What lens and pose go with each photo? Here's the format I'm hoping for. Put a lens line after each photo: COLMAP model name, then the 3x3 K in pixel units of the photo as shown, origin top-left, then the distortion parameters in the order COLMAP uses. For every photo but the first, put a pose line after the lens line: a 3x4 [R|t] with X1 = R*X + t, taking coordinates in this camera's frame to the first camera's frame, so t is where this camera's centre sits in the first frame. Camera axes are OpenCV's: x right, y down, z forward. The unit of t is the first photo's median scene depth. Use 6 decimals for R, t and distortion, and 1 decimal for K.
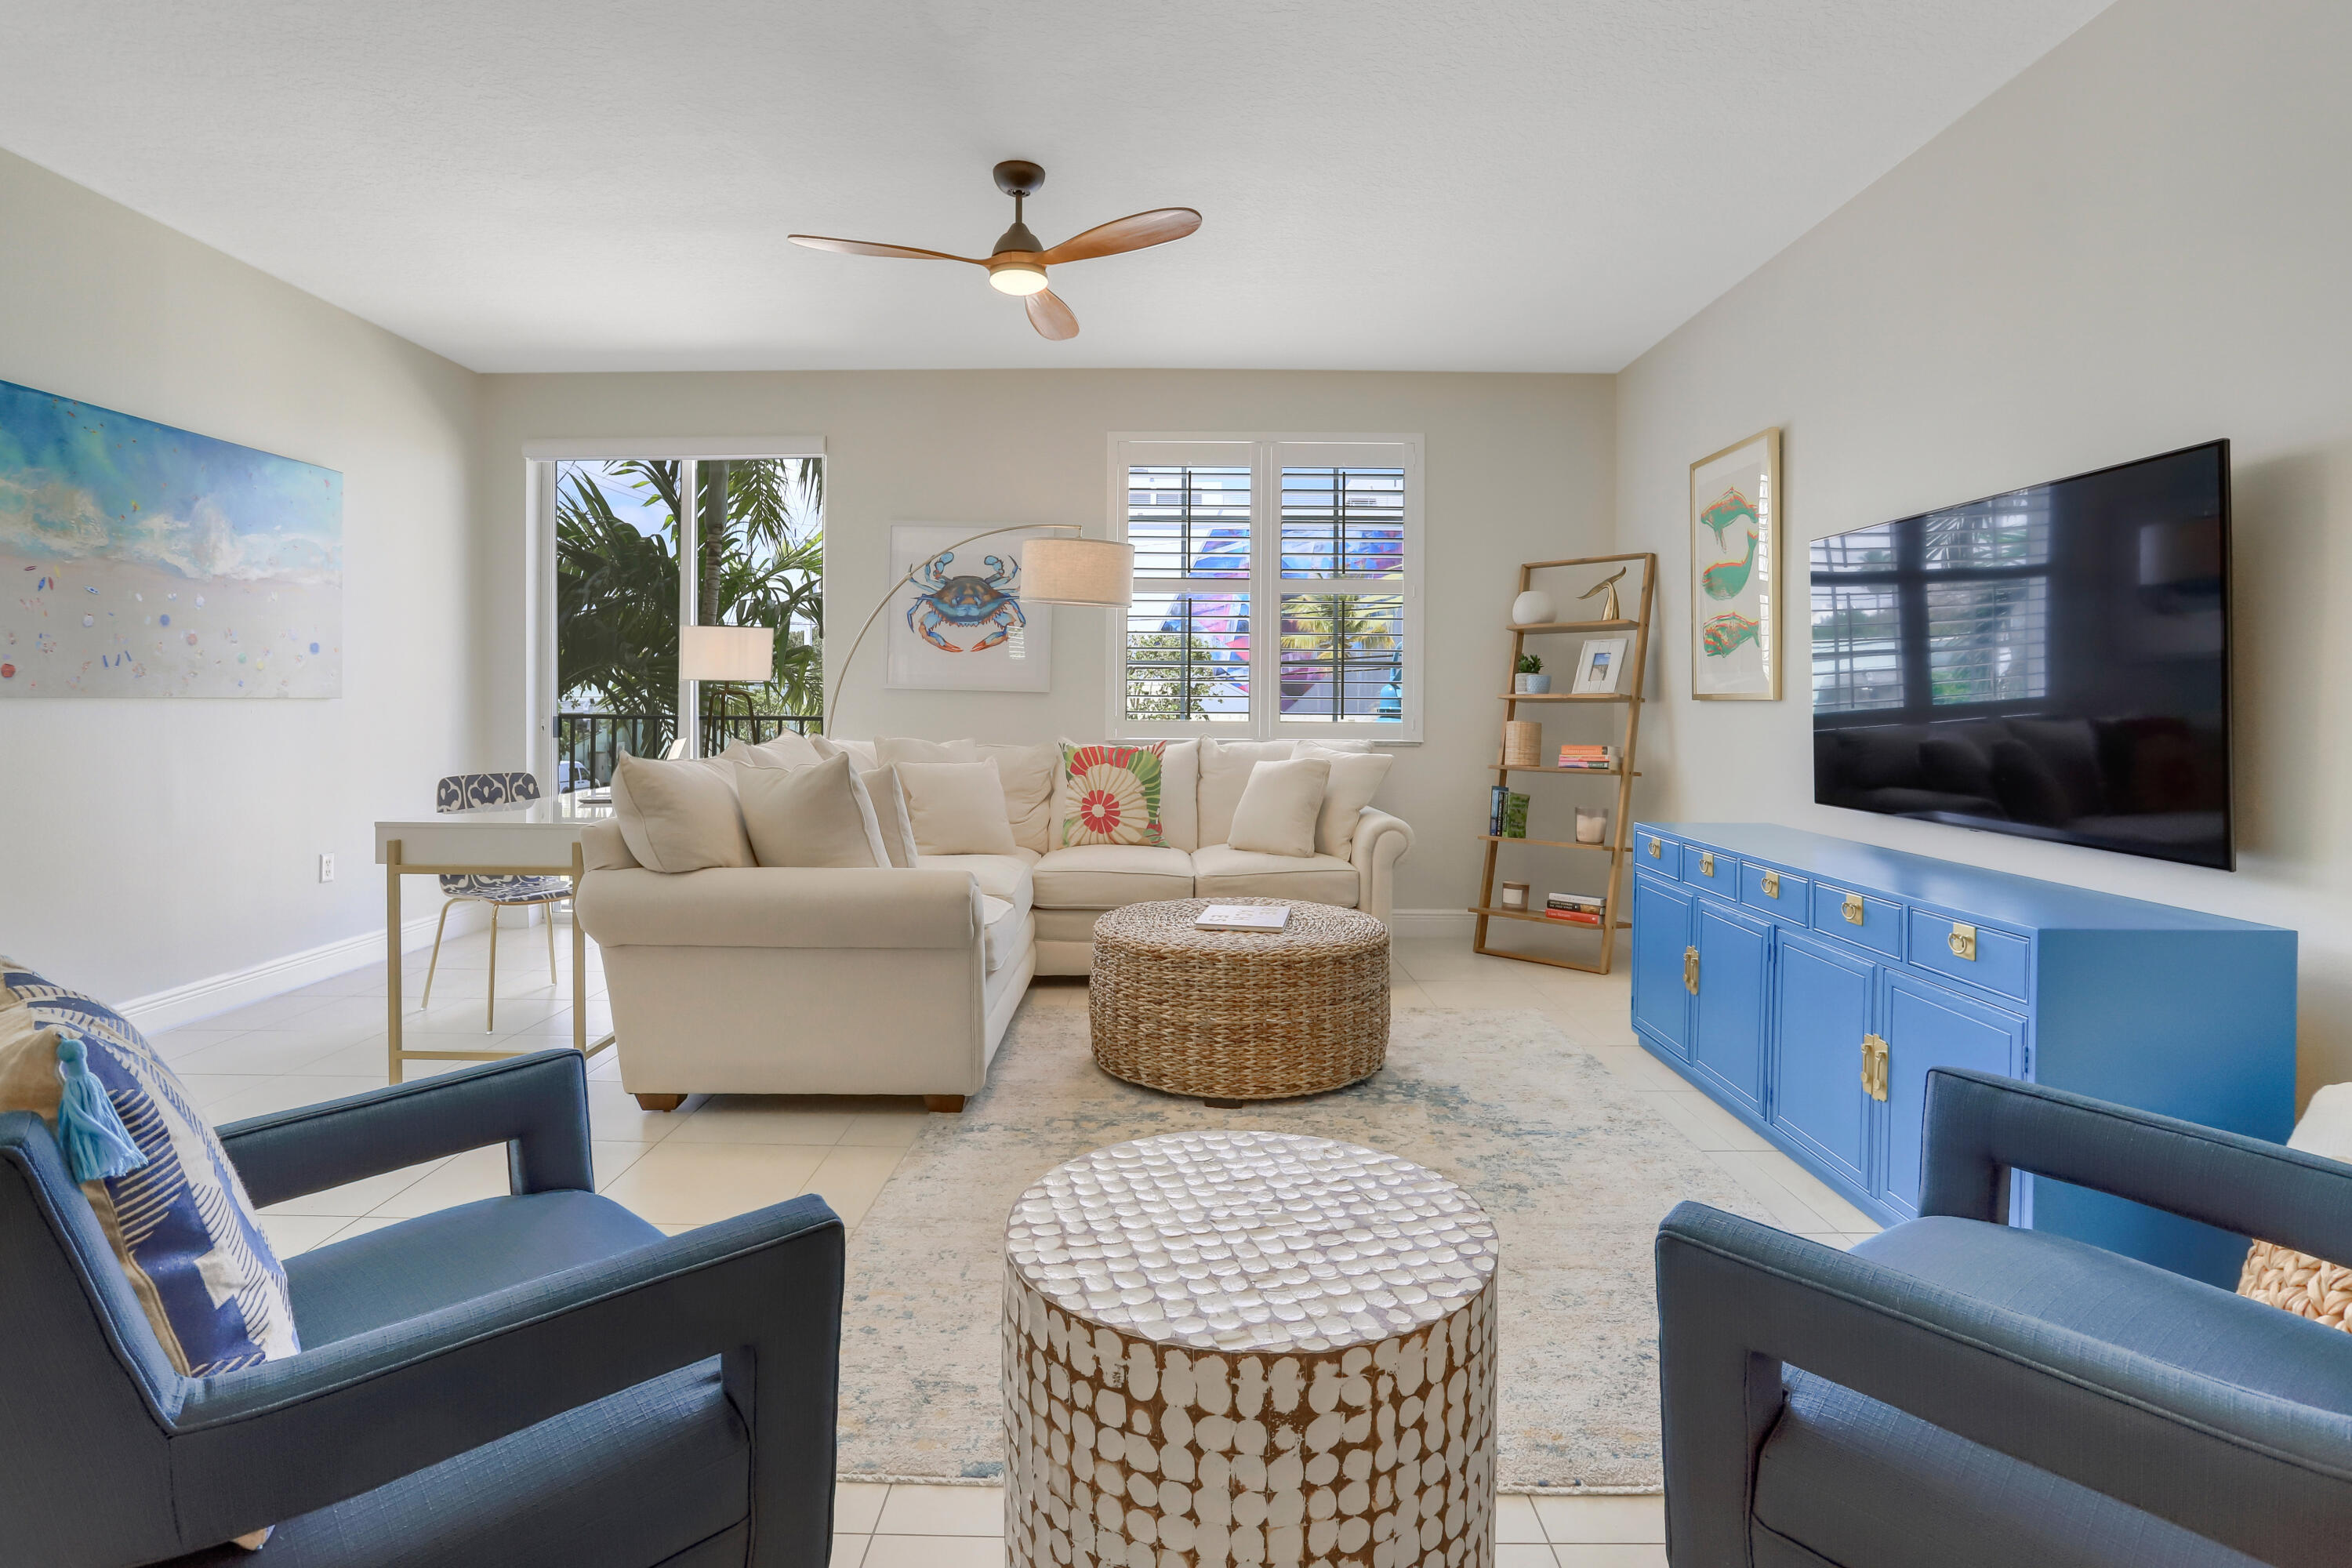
lens RADIAL K [[1139.2, 0, 1144.2], [0, 1139.2, 704.1], [0, 0, 1]] dist [-0.018098, 0.004545]
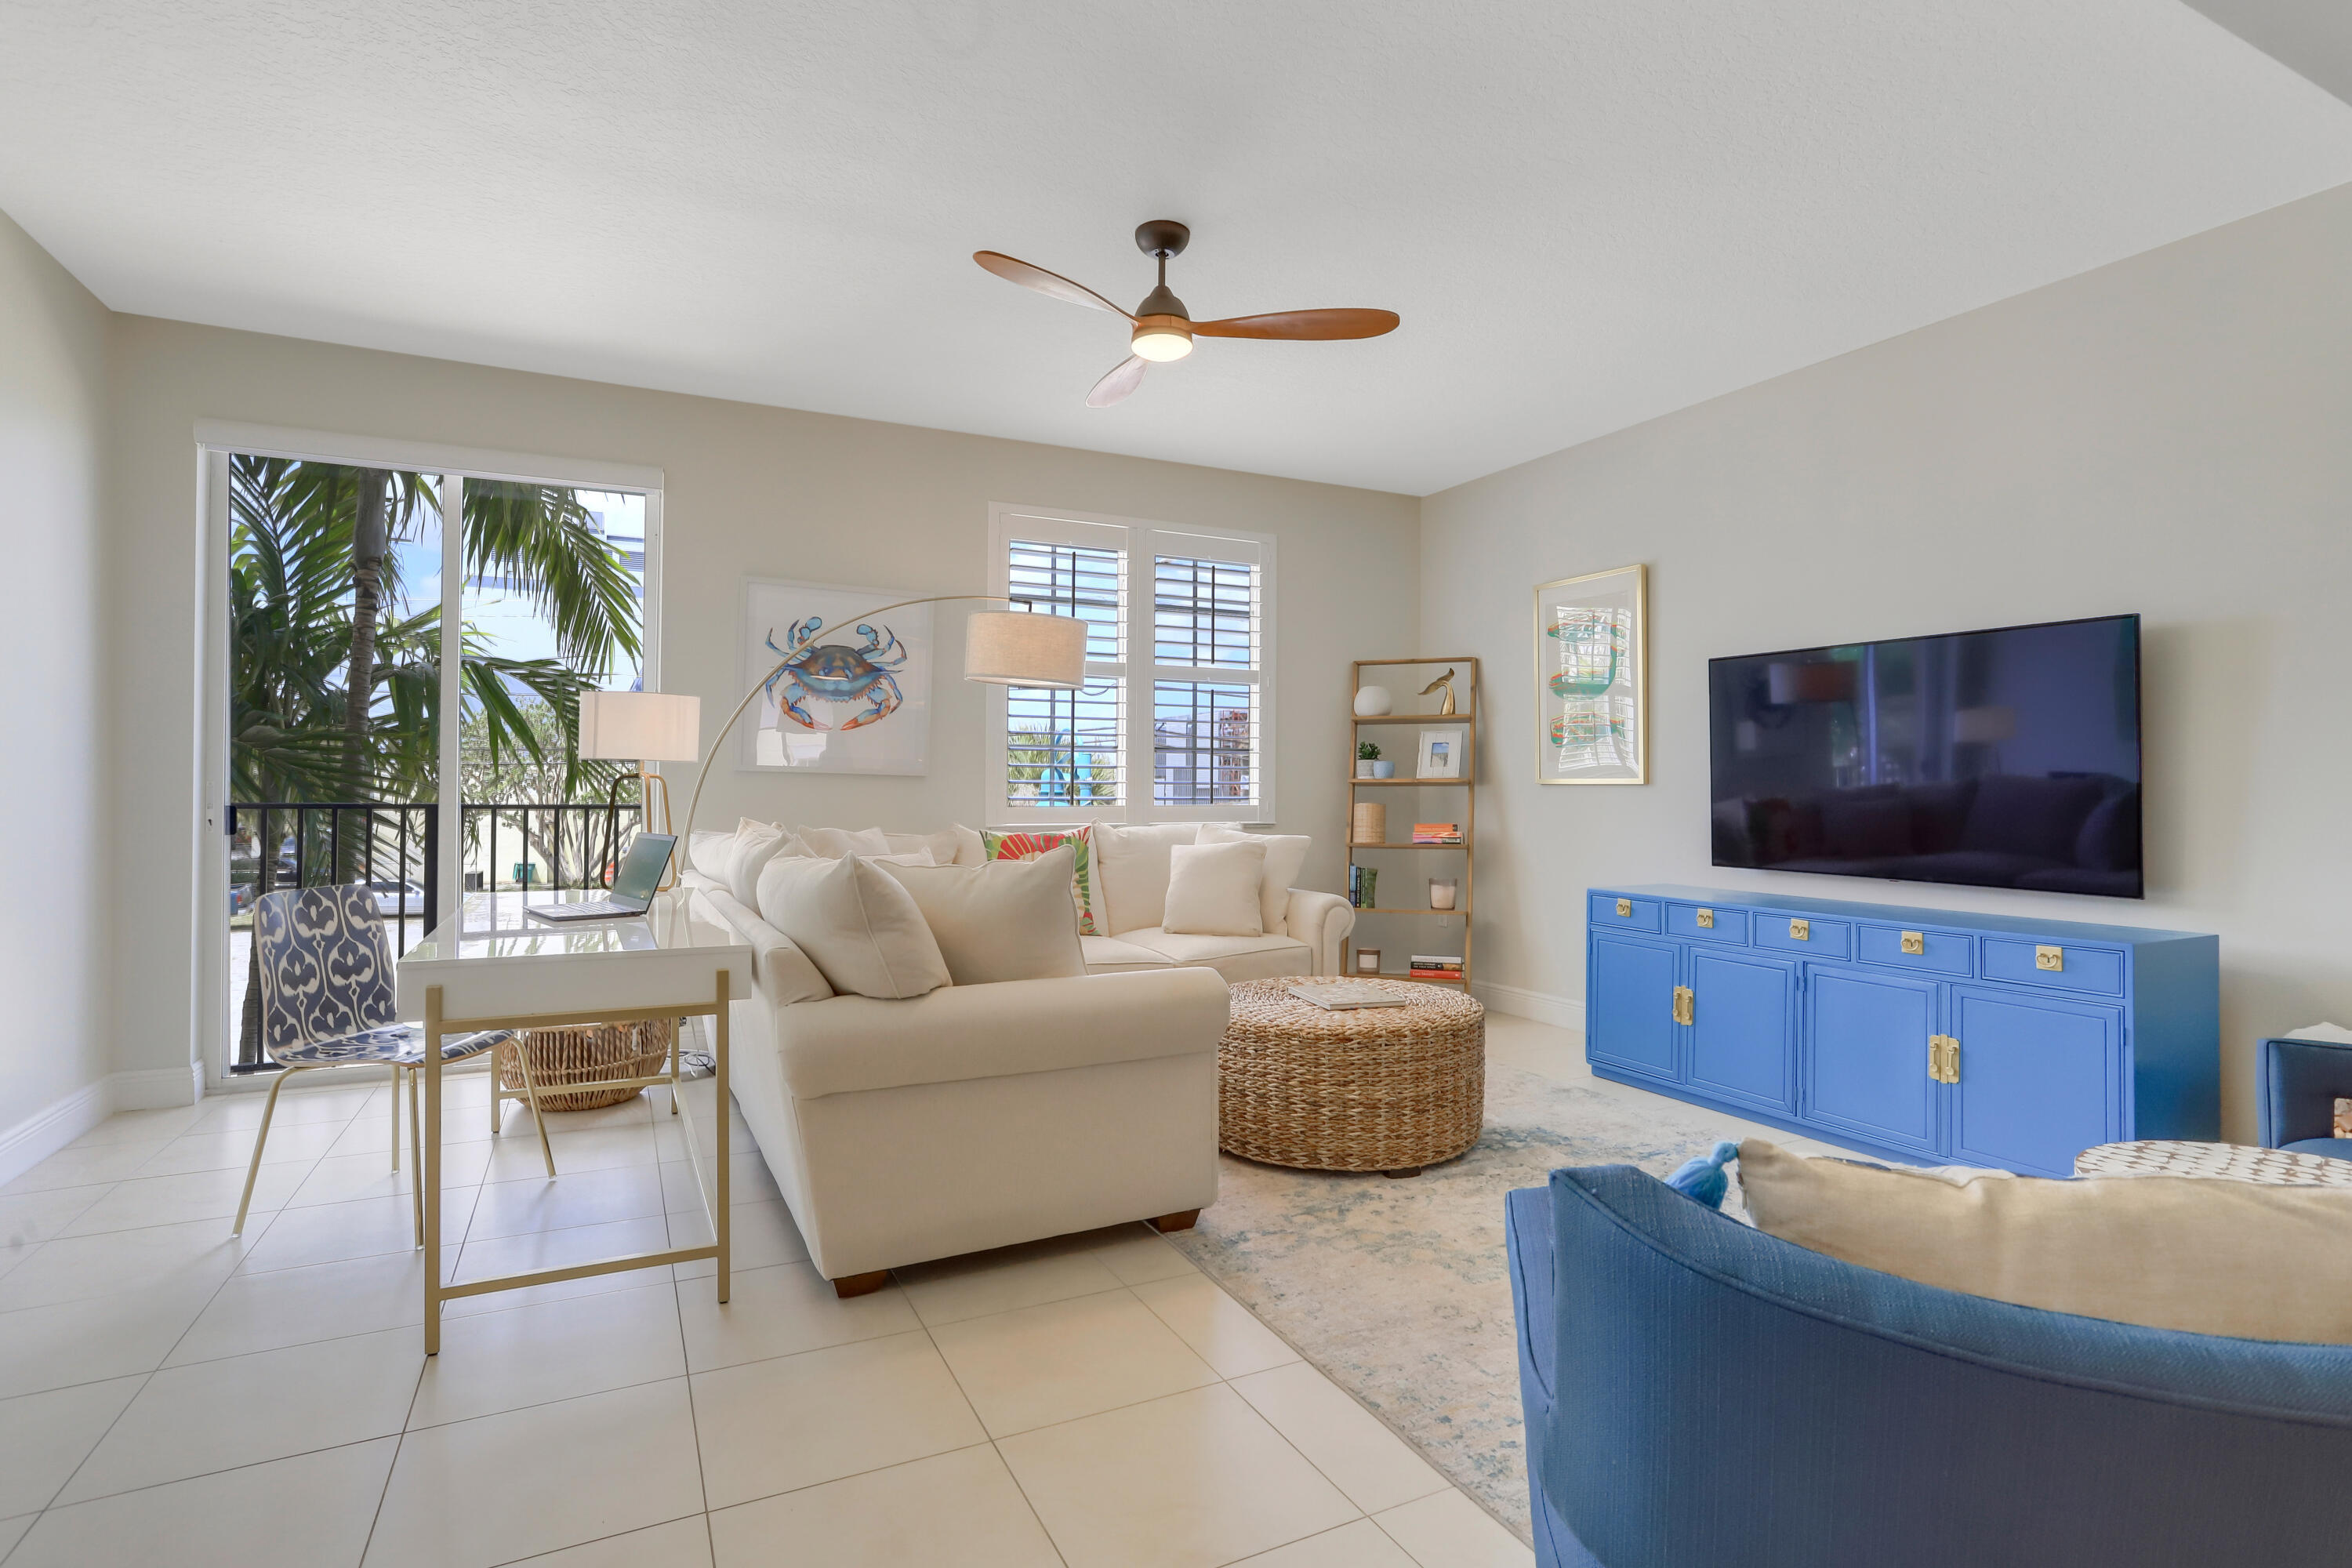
lens RADIAL K [[1139.2, 0, 1163.1], [0, 1139.2, 779.0], [0, 0, 1]] dist [-0.018098, 0.004545]
pose [[0.889120, 0.000418, 0.457674, -0.379305], [0.001754, 0.999989, -0.004322, -0.004147], [-0.457671, 0.004646, 0.889109, 0.107817]]
